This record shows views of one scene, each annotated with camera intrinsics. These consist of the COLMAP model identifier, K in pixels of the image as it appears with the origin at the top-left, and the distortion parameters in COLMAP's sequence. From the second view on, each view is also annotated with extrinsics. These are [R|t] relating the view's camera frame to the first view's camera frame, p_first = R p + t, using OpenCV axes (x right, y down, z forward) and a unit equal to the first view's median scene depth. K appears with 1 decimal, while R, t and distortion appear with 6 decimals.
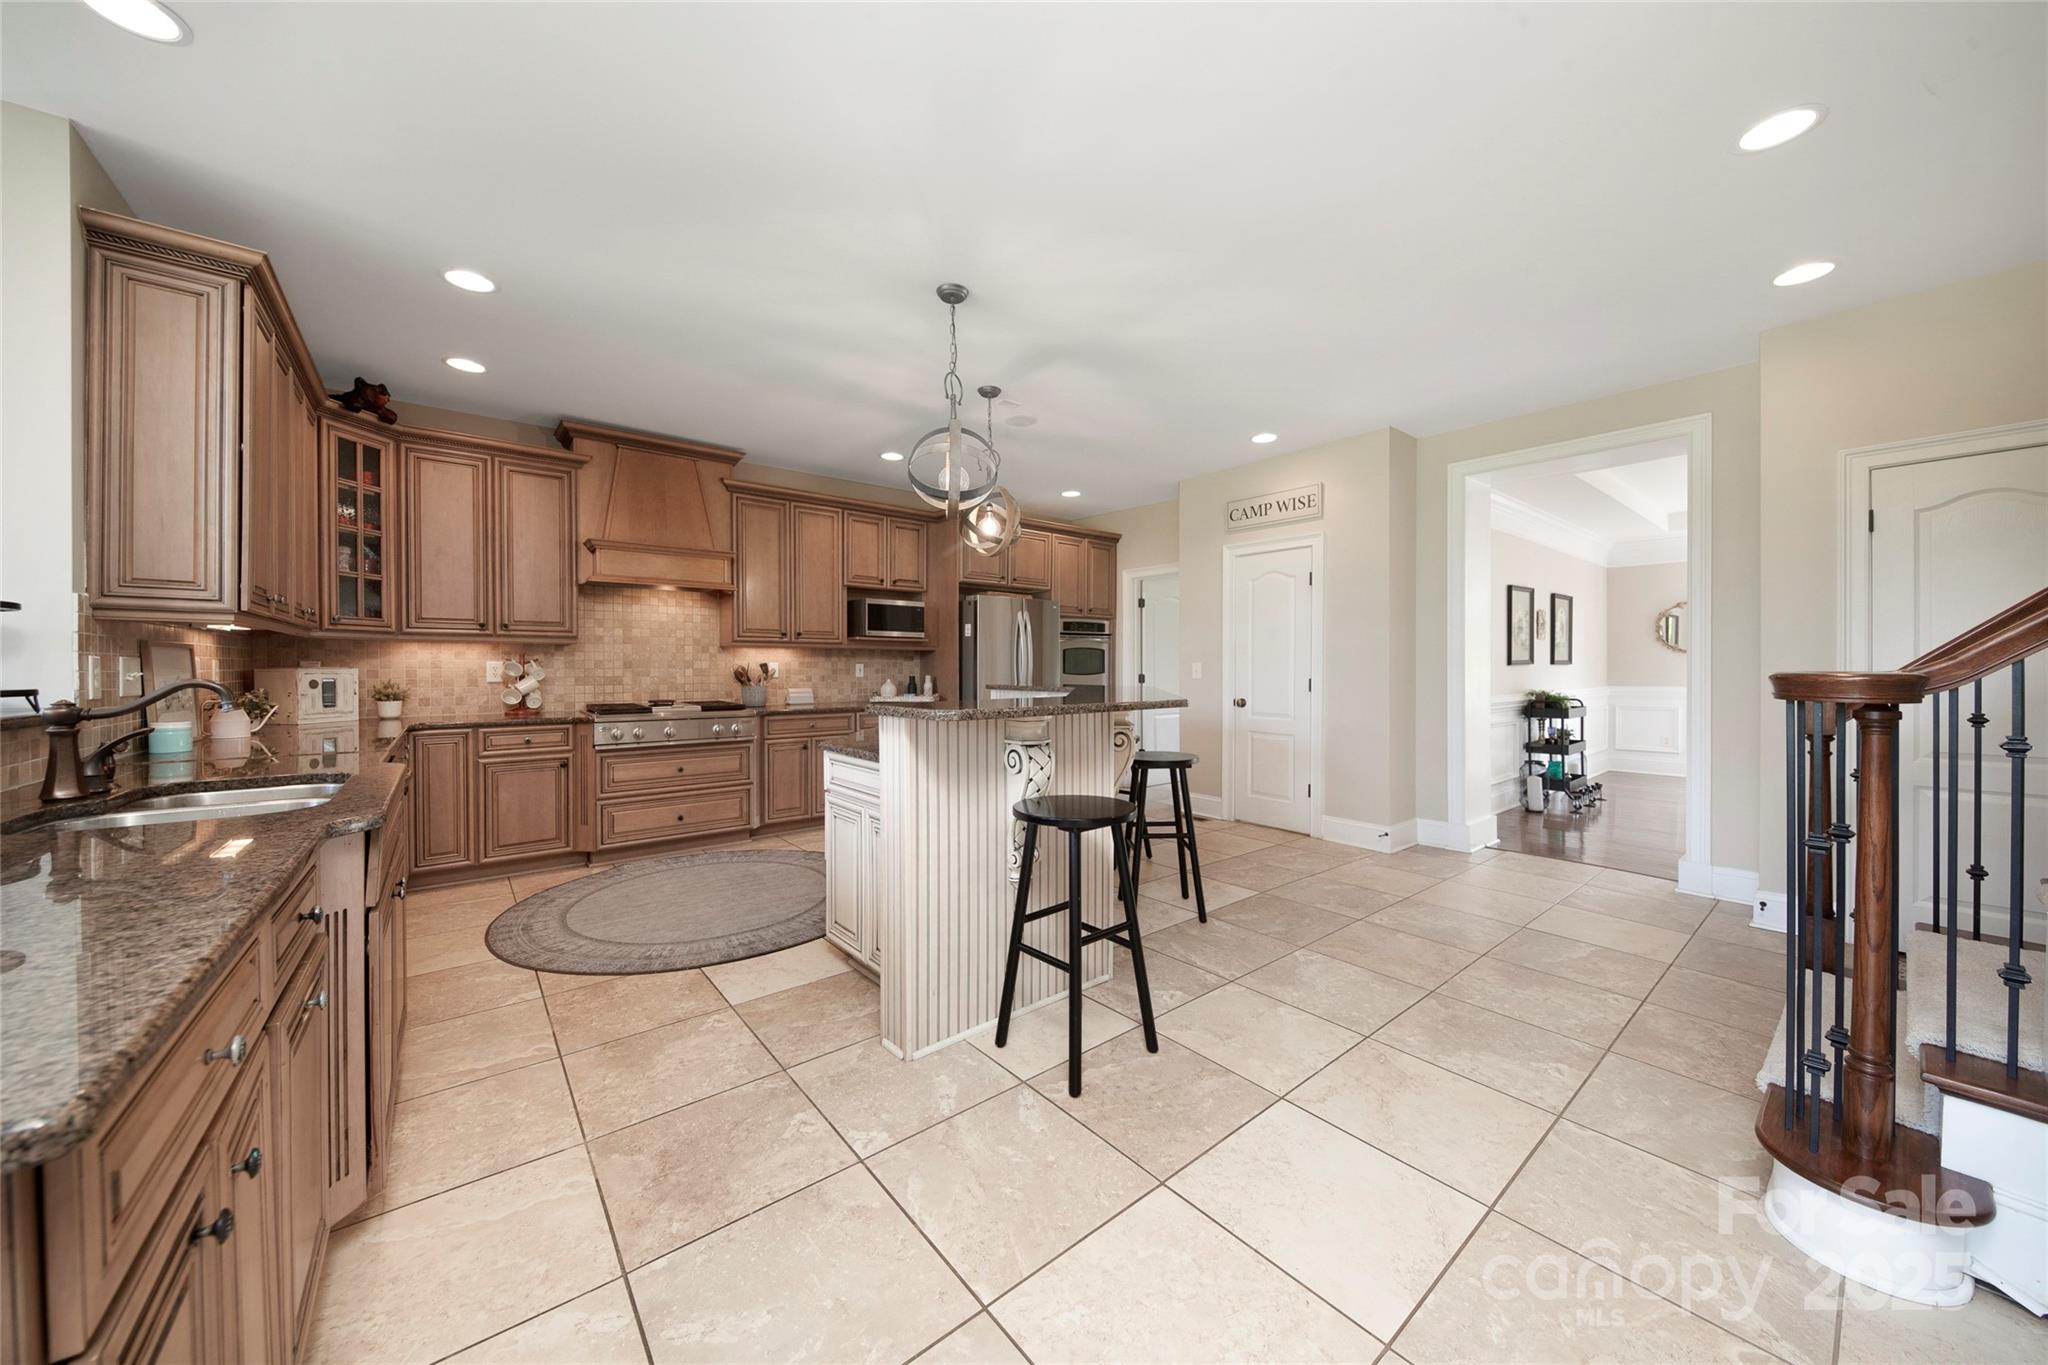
lens RADIAL K [[693.9, 0, 1003.8], [0, 693.9, 672.1], [0, 0, 1]] dist [-0.000769, -0.000118]
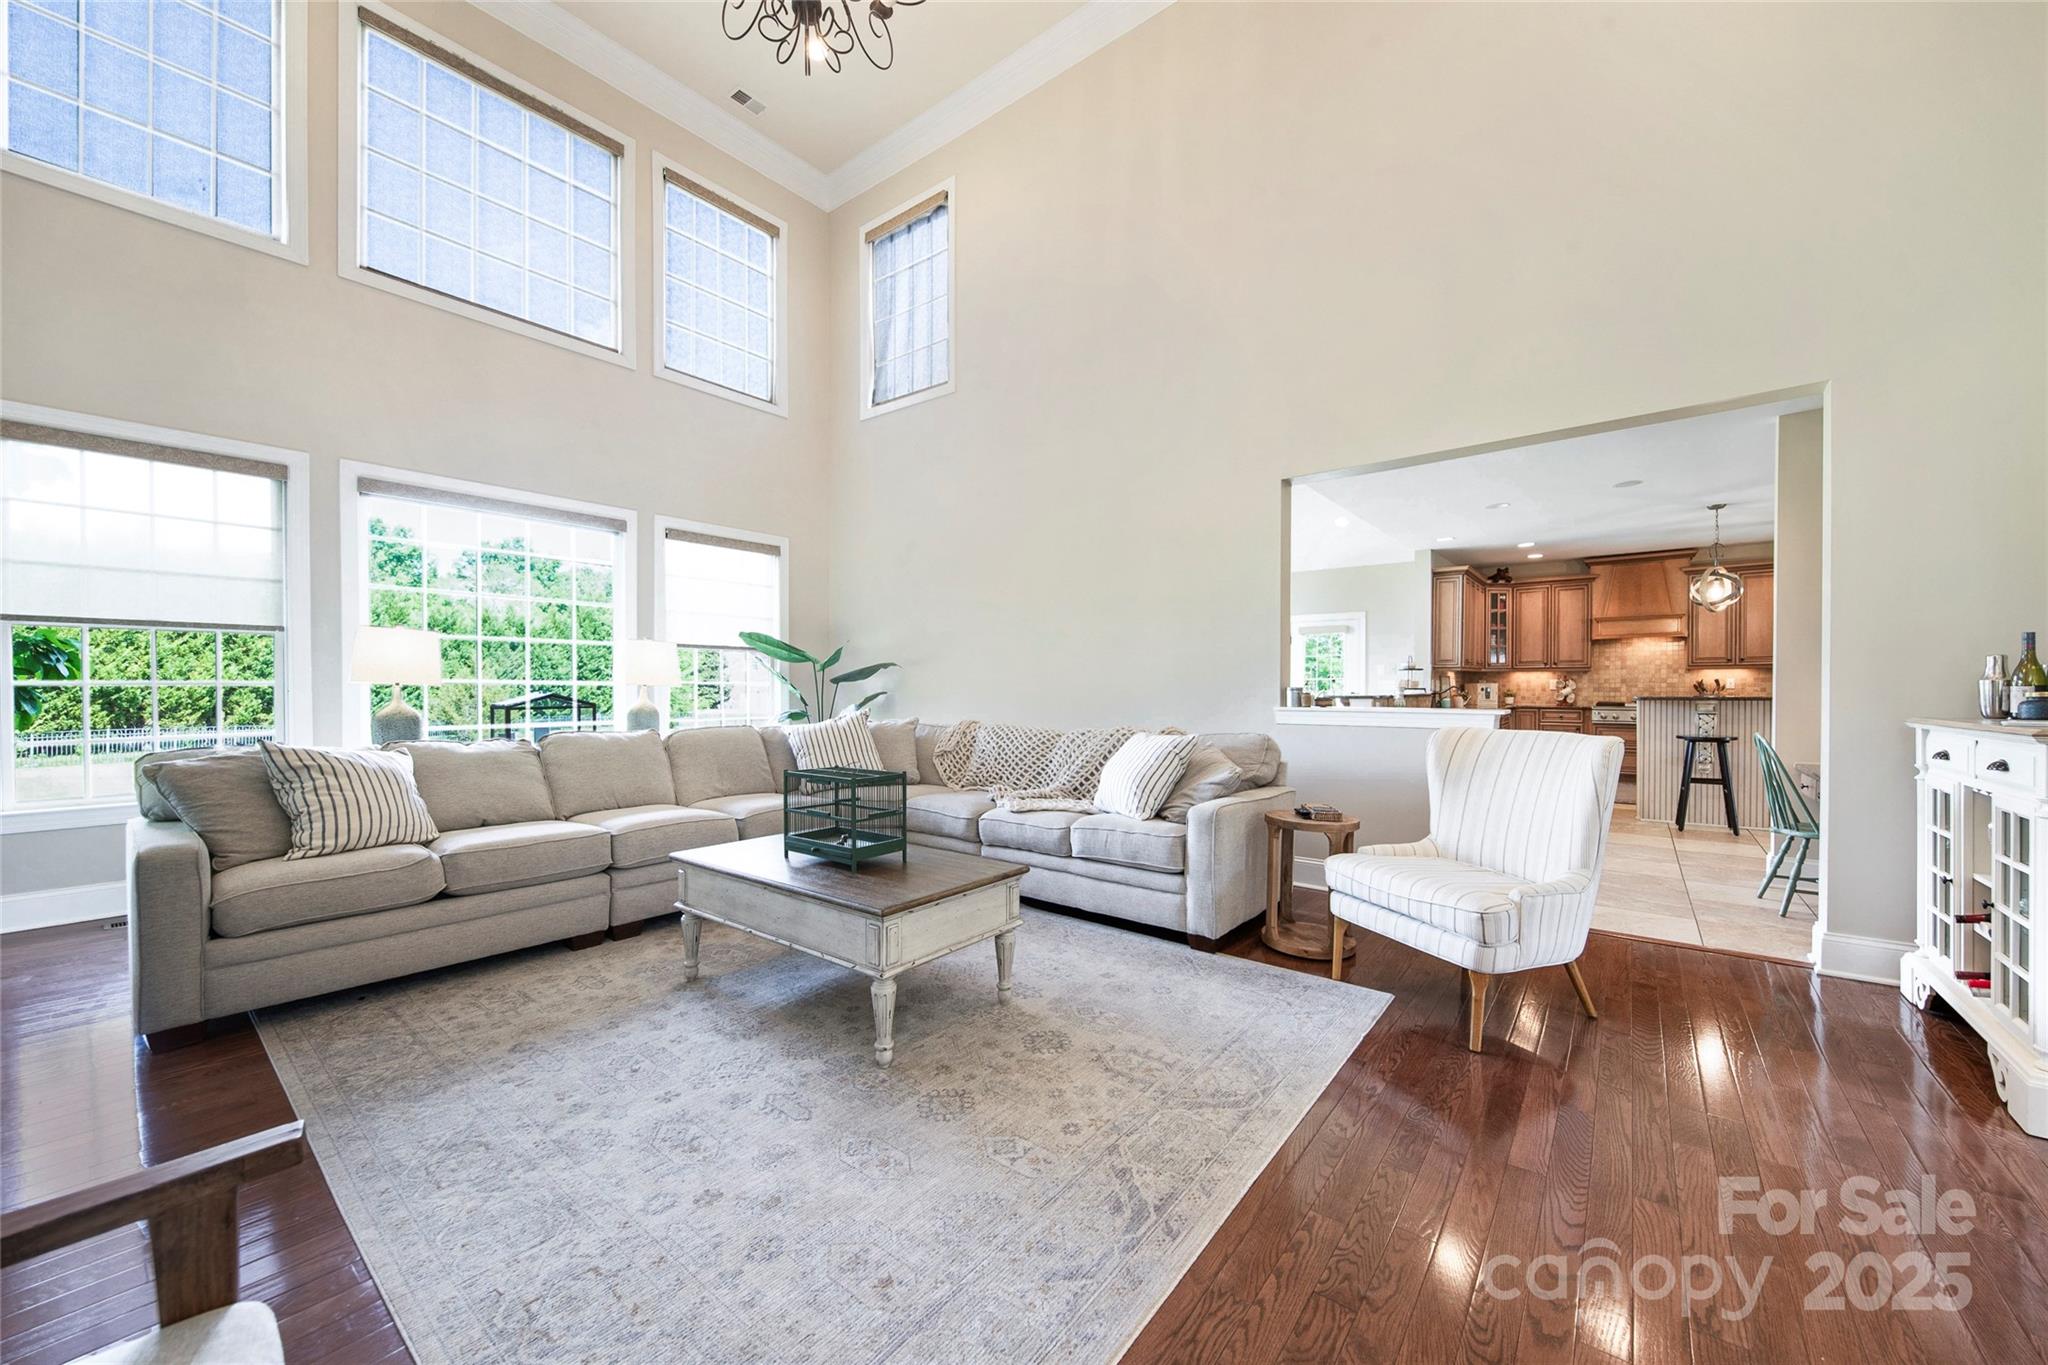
lens RADIAL K [[749.0, 0, 1066.2], [0, 749.0, 693.0], [0, 0, 1]] dist [-0.008955, -0.000065]
pose [[0.252060, 0.013213, -0.967621, 1.126417], [-0.004352, 0.999912, 0.012520, 0.003555], [0.967702, 0.001055, 0.252095, -1.038204]]
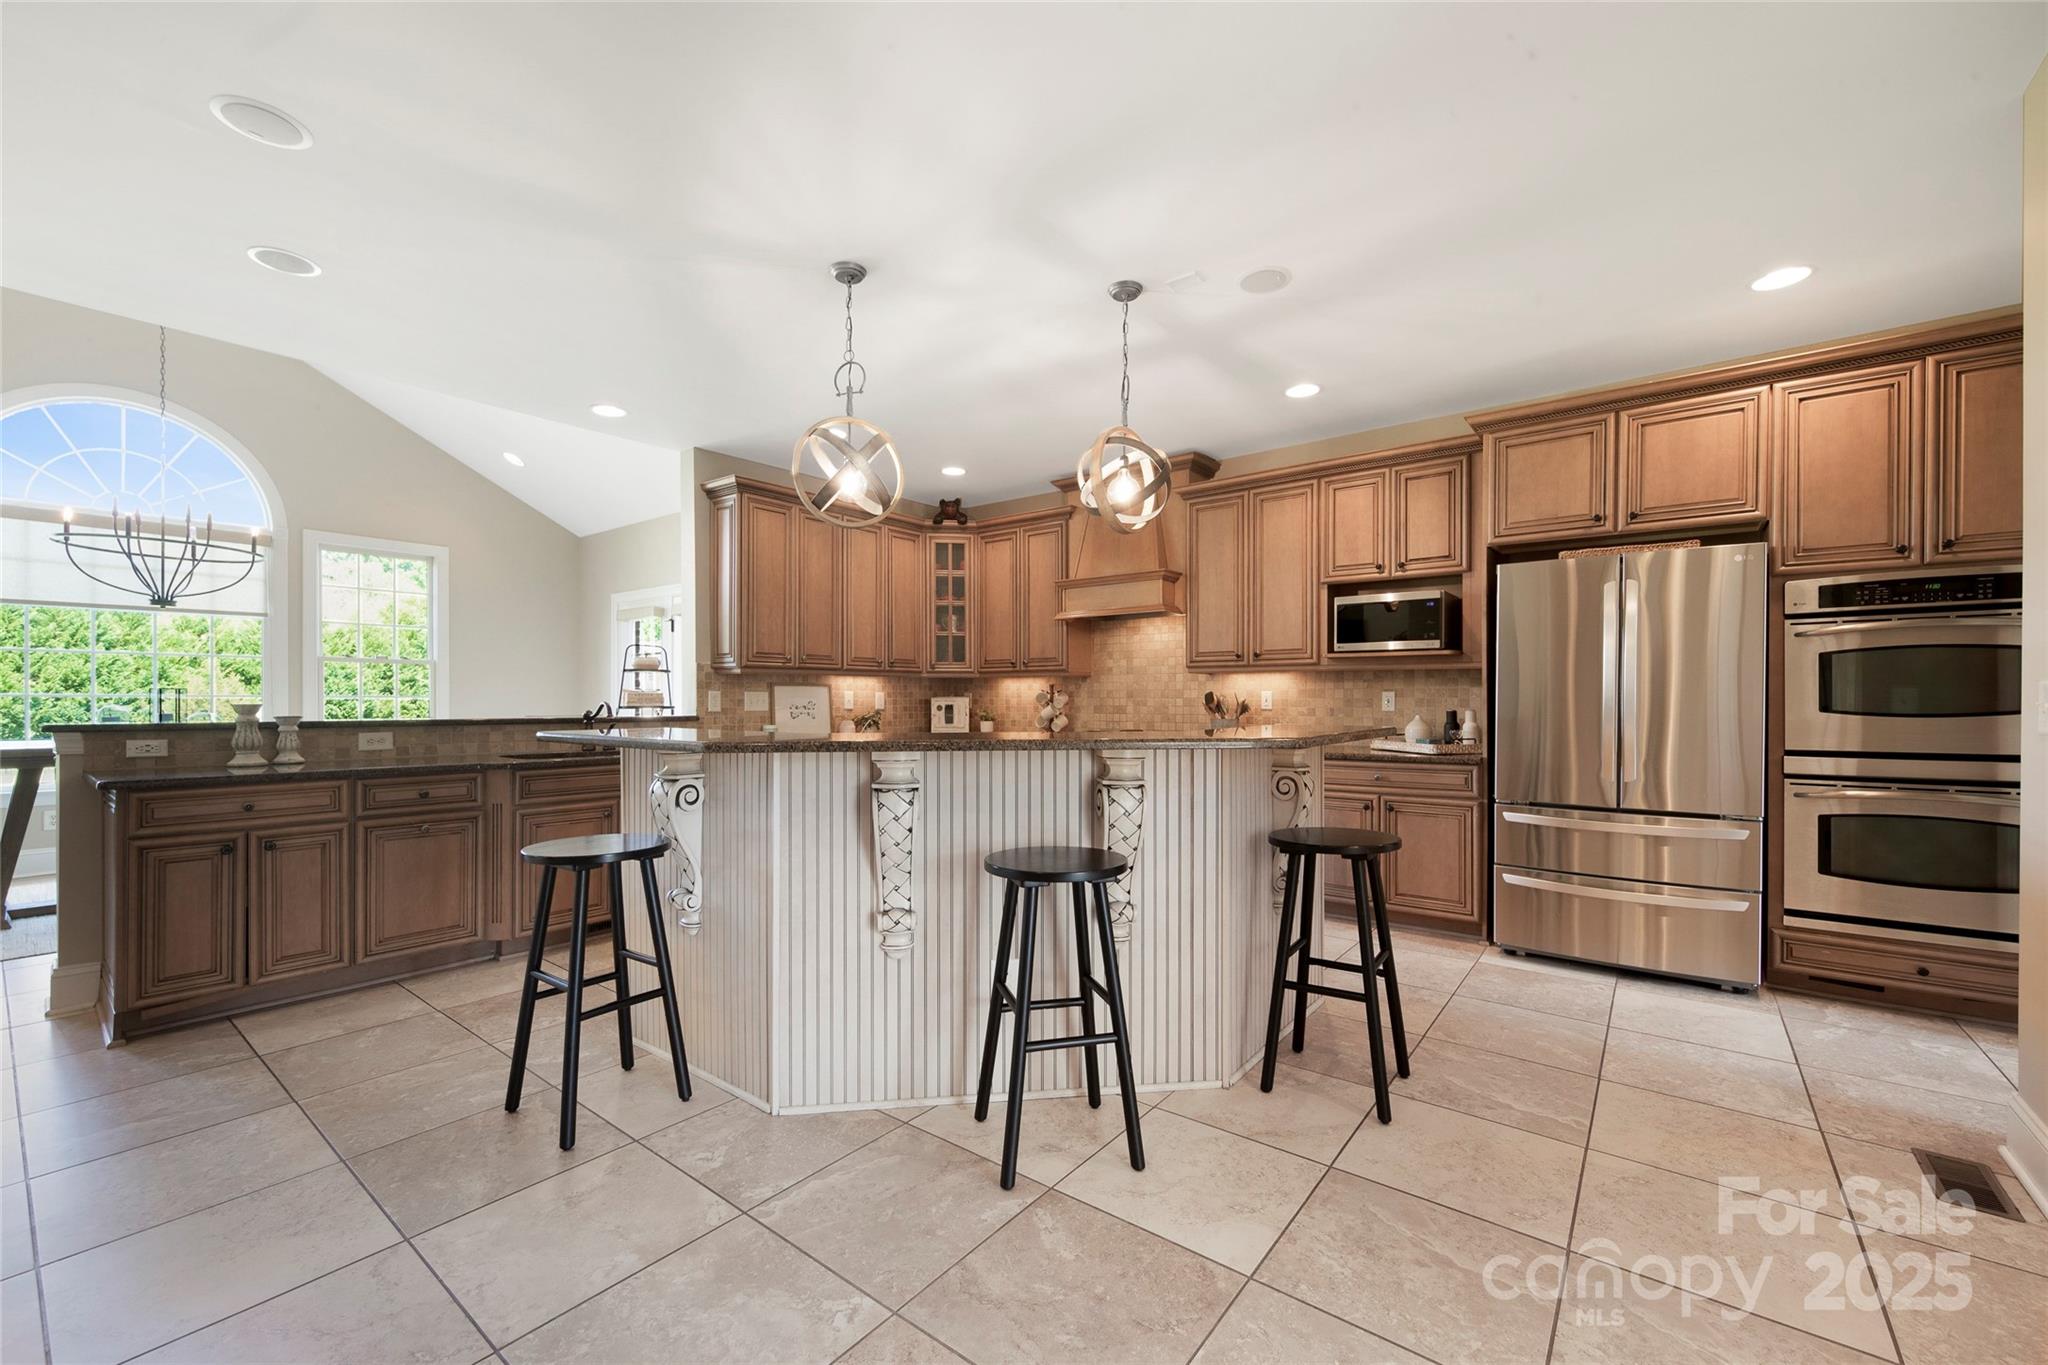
lens RADIAL K [[814.2, 0, 1058.4], [0, 814.2, 703.6], [0, 0, 1]] dist [-0.000401, -0.000193]
pose [[0.259083, 0.007668, -0.965825, 0.685241], [-0.006359, 0.999960, 0.006234, -0.004192], [0.965834, 0.004526, 0.259121, 0.680537]]
